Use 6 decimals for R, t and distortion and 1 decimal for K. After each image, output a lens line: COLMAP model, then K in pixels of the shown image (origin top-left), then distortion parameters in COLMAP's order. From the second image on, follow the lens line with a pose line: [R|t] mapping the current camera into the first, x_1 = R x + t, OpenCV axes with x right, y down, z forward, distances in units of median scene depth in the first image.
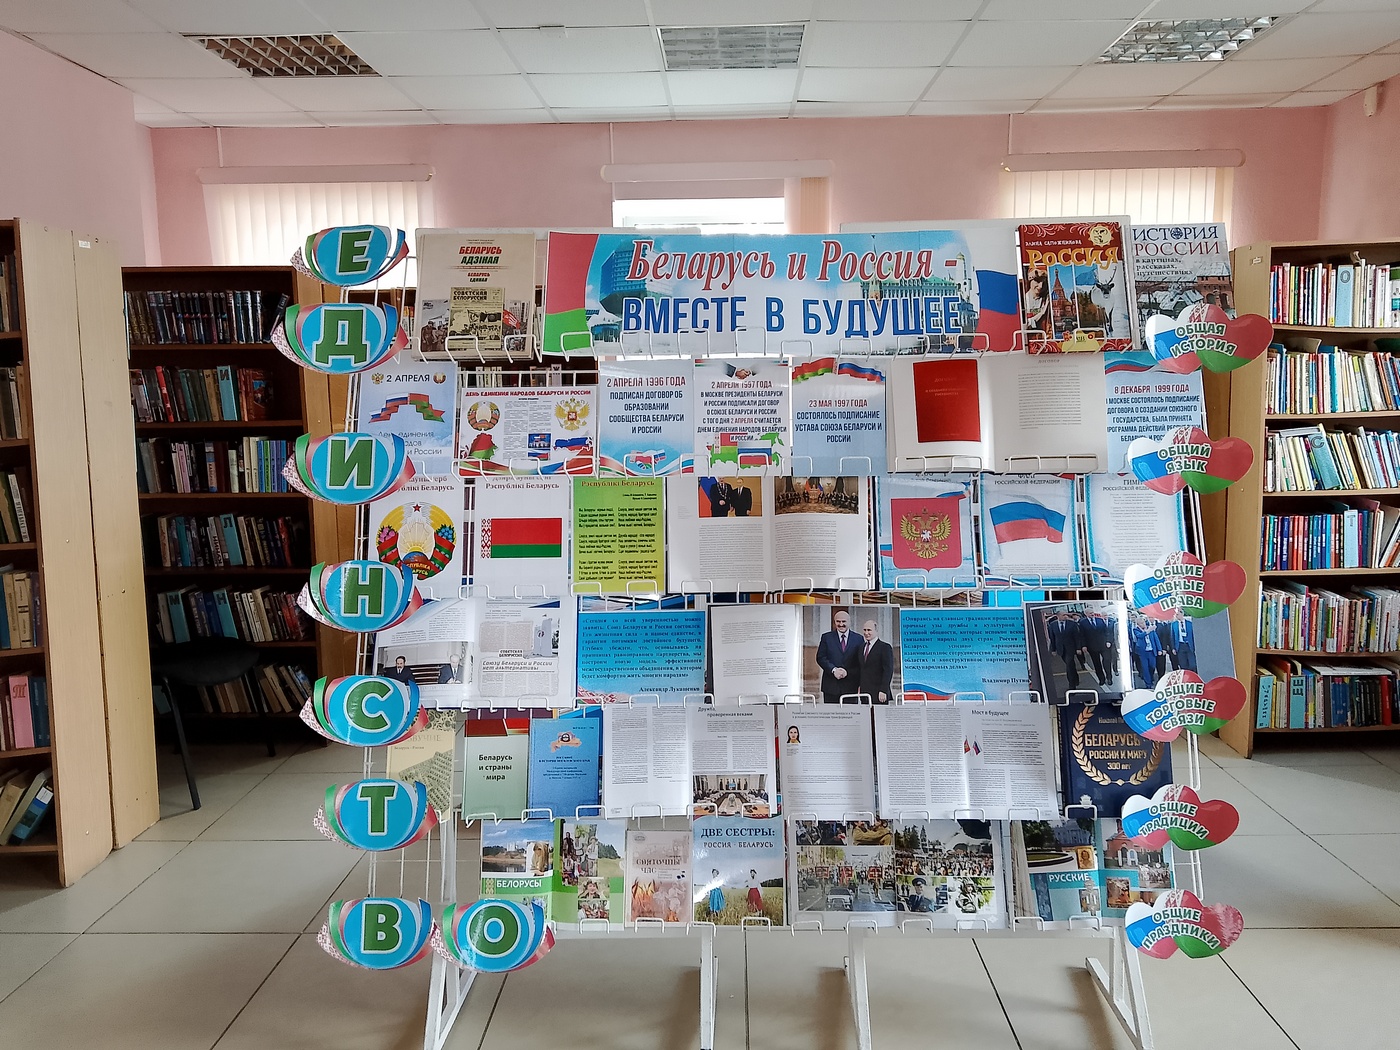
lens RADIAL K [[1067.3, 0, 700.2], [0, 1067.3, 523.8], [0, 0, 1]] dist [0.075359, -0.079411]
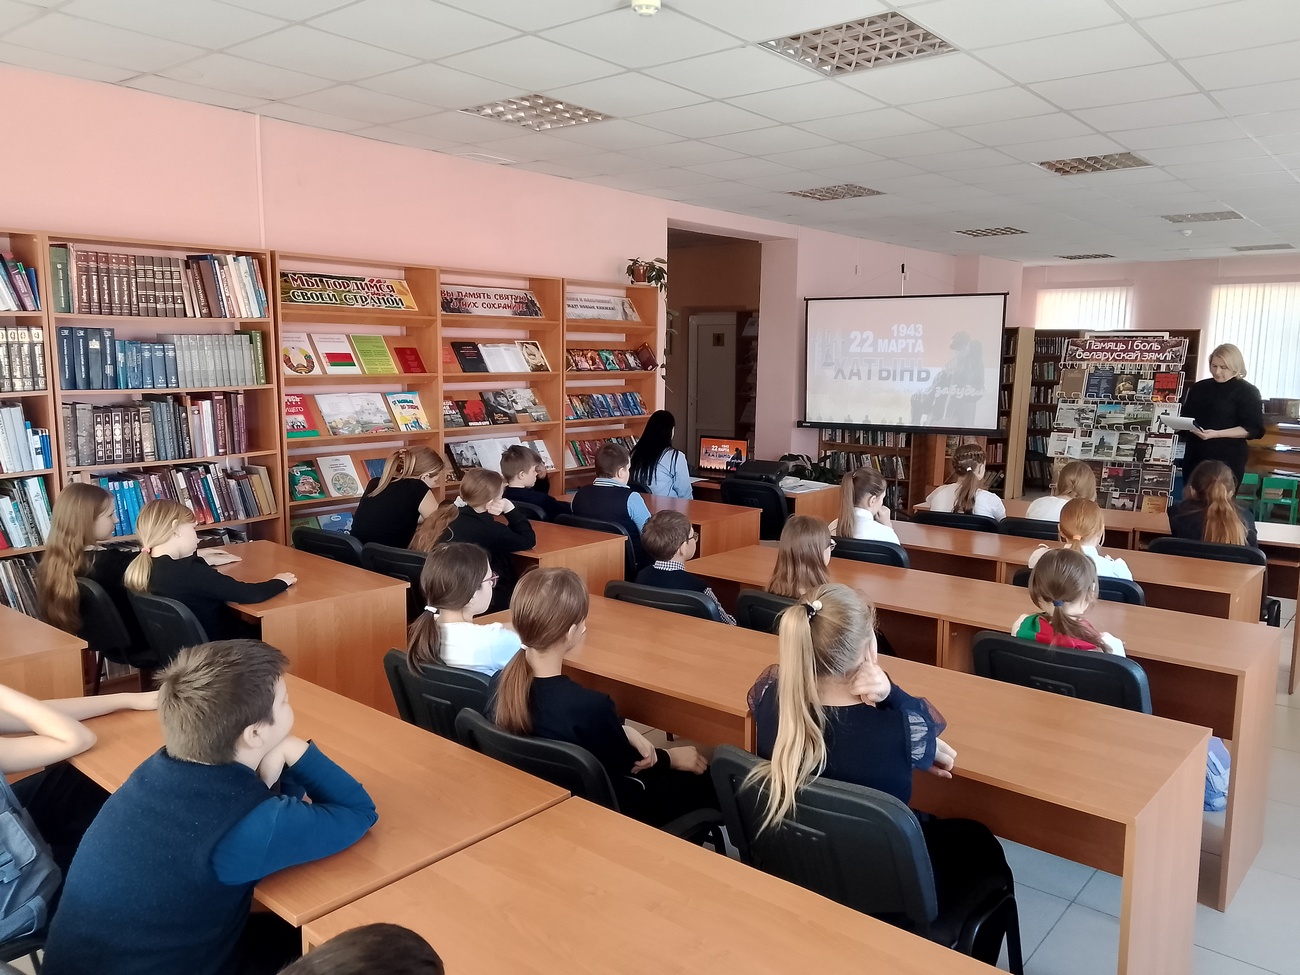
lens RADIAL K [[991.1, 0, 650.6], [0, 991.1, 491.4], [0, 0, 1]] dist [0.075359, -0.079411]
pose [[0.786516, 0.108850, -0.607901, 0.422790], [-0.103712, 0.993645, 0.043735, 0.208698], [0.608799, 0.028648, 0.792807, -1.895066]]
